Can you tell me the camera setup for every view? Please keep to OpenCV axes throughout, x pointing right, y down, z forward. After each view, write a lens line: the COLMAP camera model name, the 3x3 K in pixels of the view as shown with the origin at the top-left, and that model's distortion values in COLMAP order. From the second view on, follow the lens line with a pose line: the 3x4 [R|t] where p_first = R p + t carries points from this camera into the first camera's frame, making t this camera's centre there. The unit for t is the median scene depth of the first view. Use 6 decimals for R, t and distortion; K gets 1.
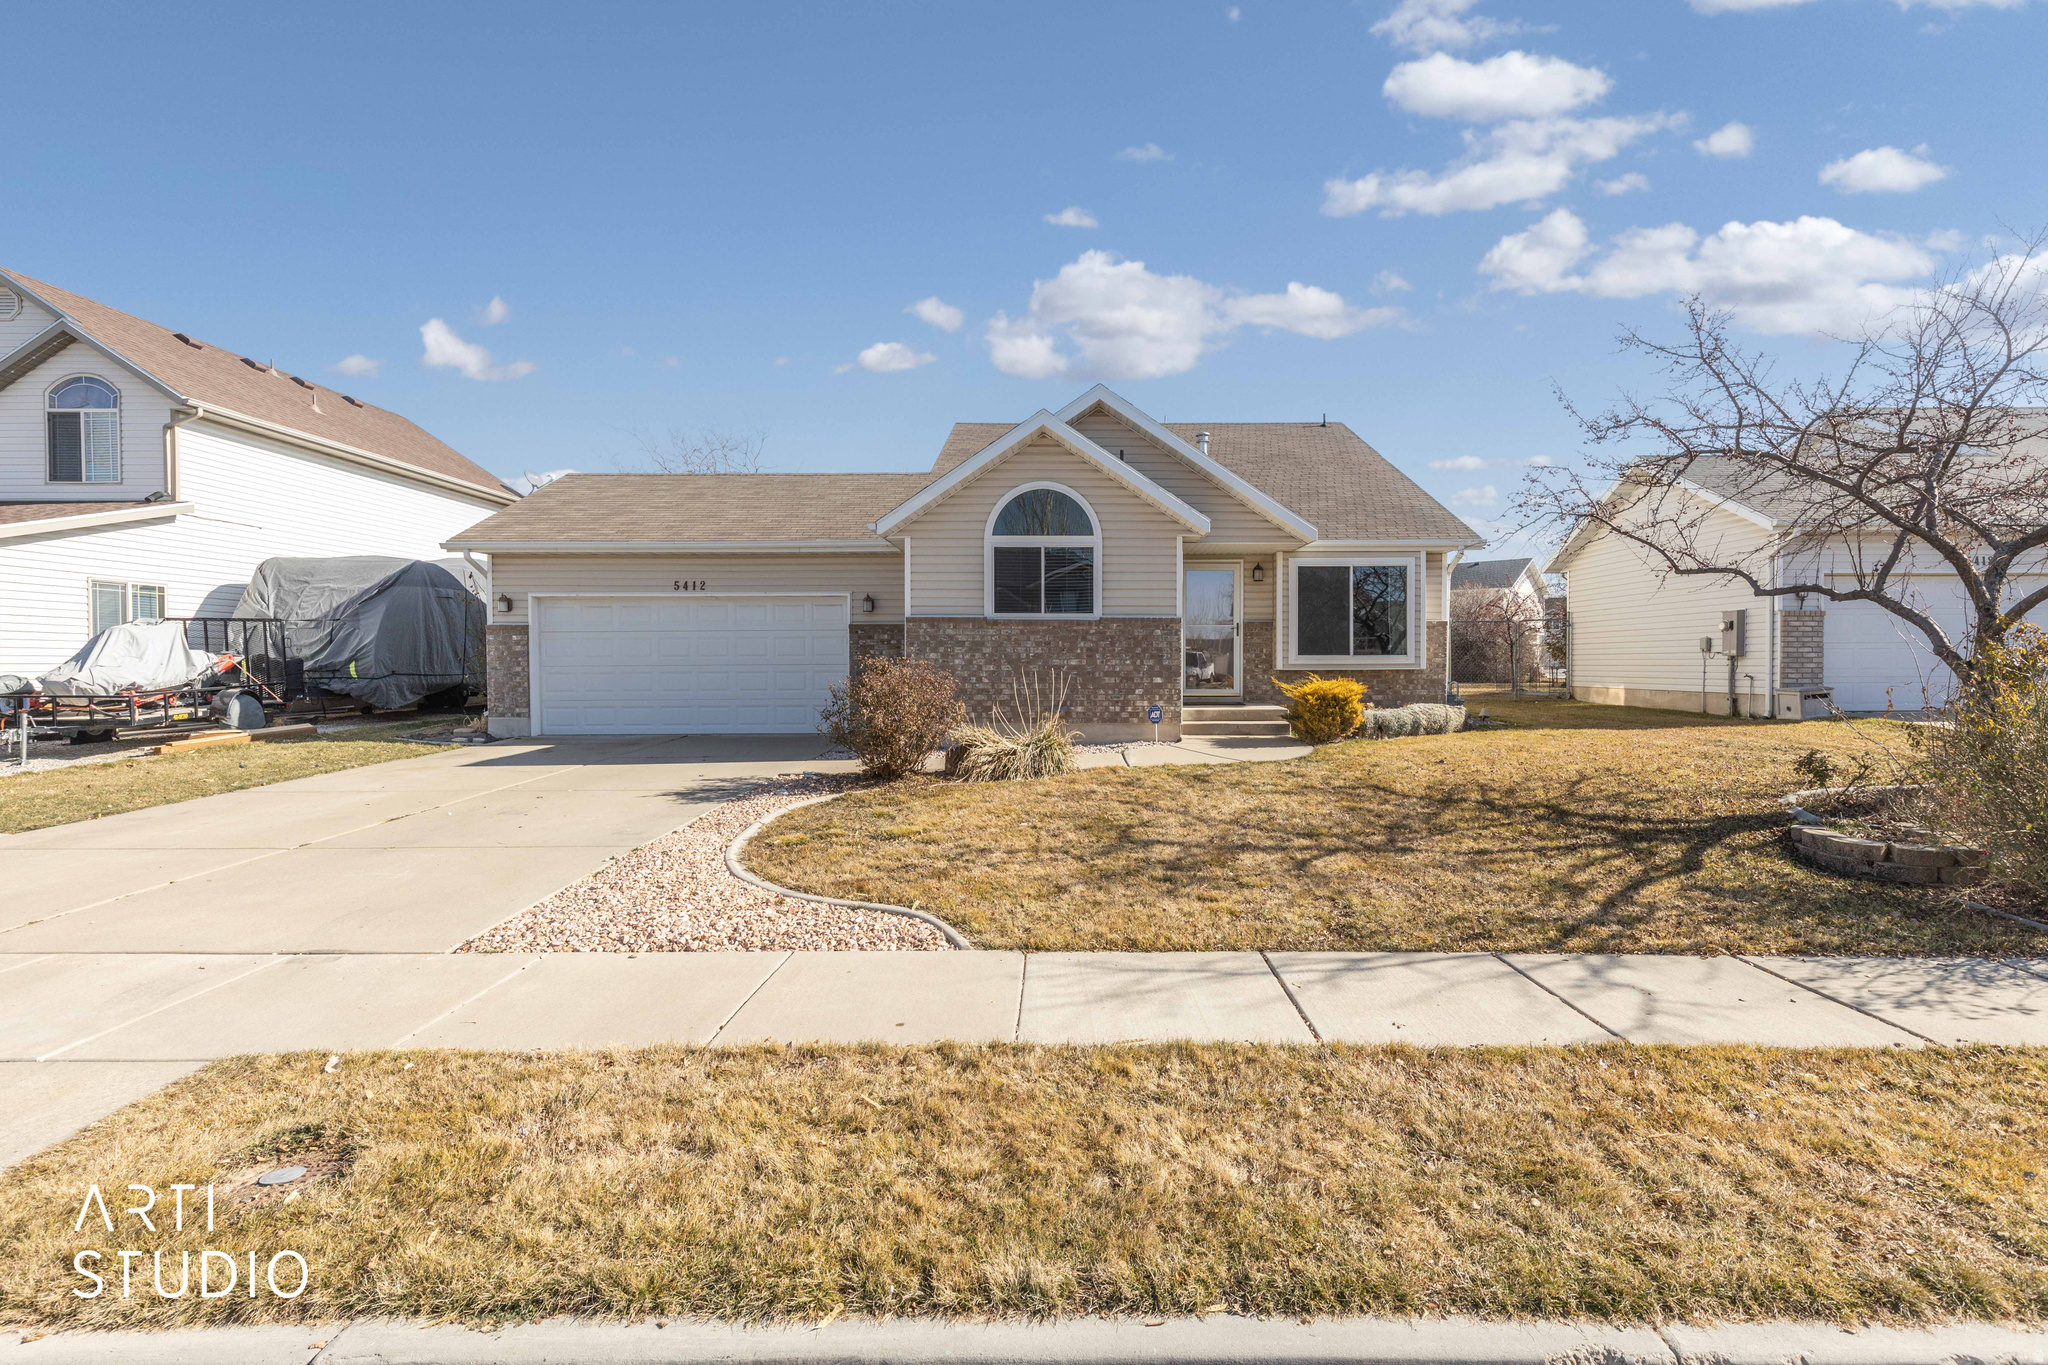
lens RADIAL K [[922.8, 0, 1023.6], [0, 922.8, 678.5], [0, 0, 1]] dist [0.005360, -0.000344]
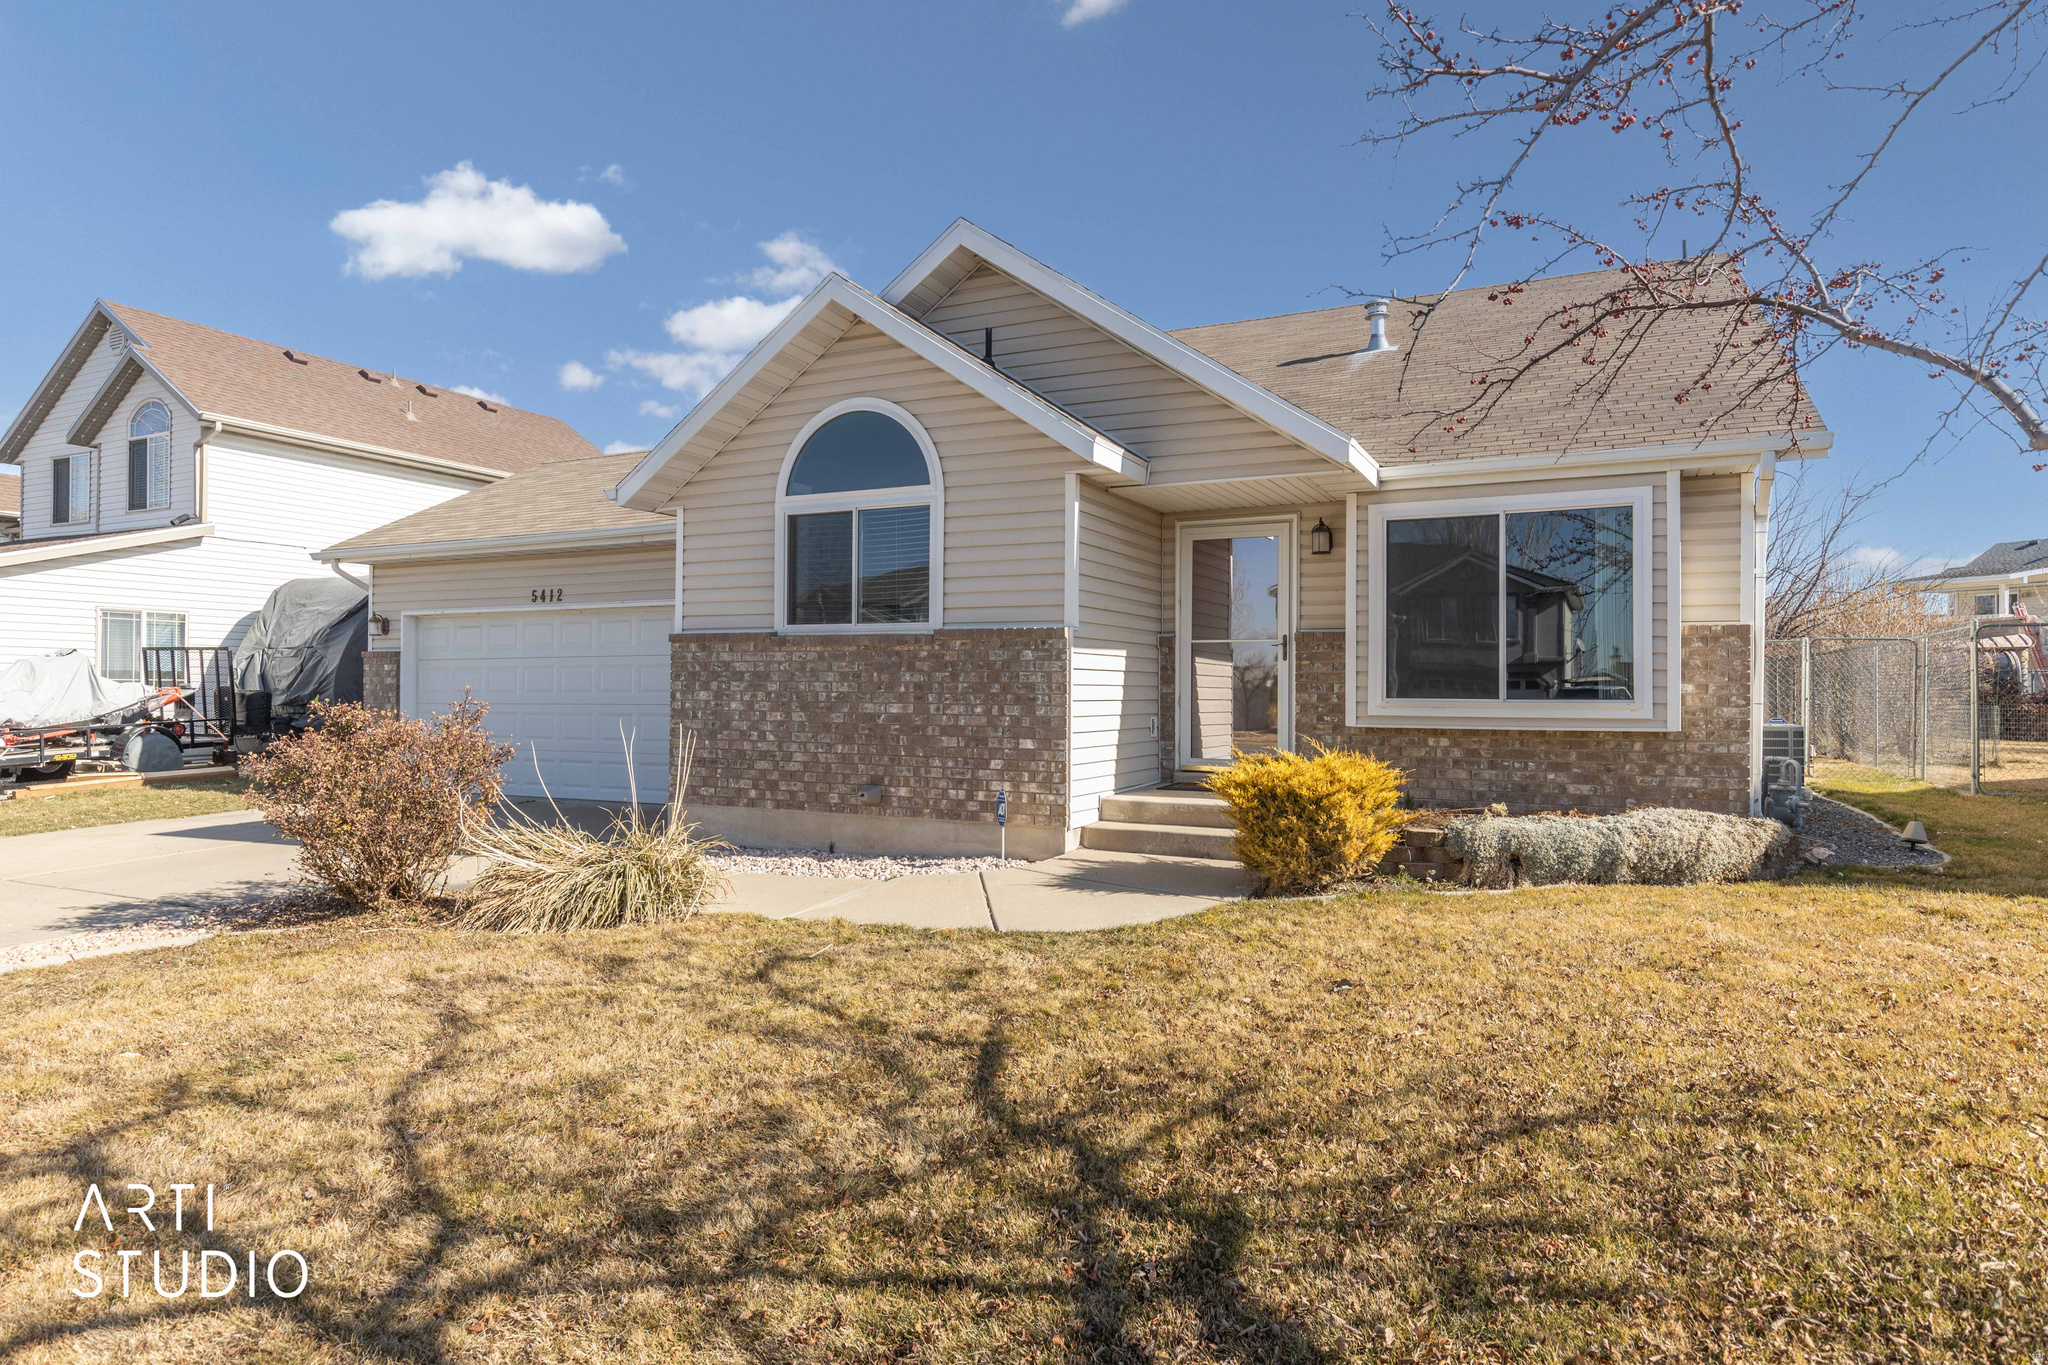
lens RADIAL K [[1136.8, 0, 1020.7], [0, 1136.8, 677.0], [0, 0, 1]] dist [0.007040, -0.000401]
pose [[0.906485, 0.000687, -0.422238, 0.417419], [-0.013690, 0.999521, -0.027764, -0.018737], [0.422016, 0.030948, 0.906060, 0.396559]]
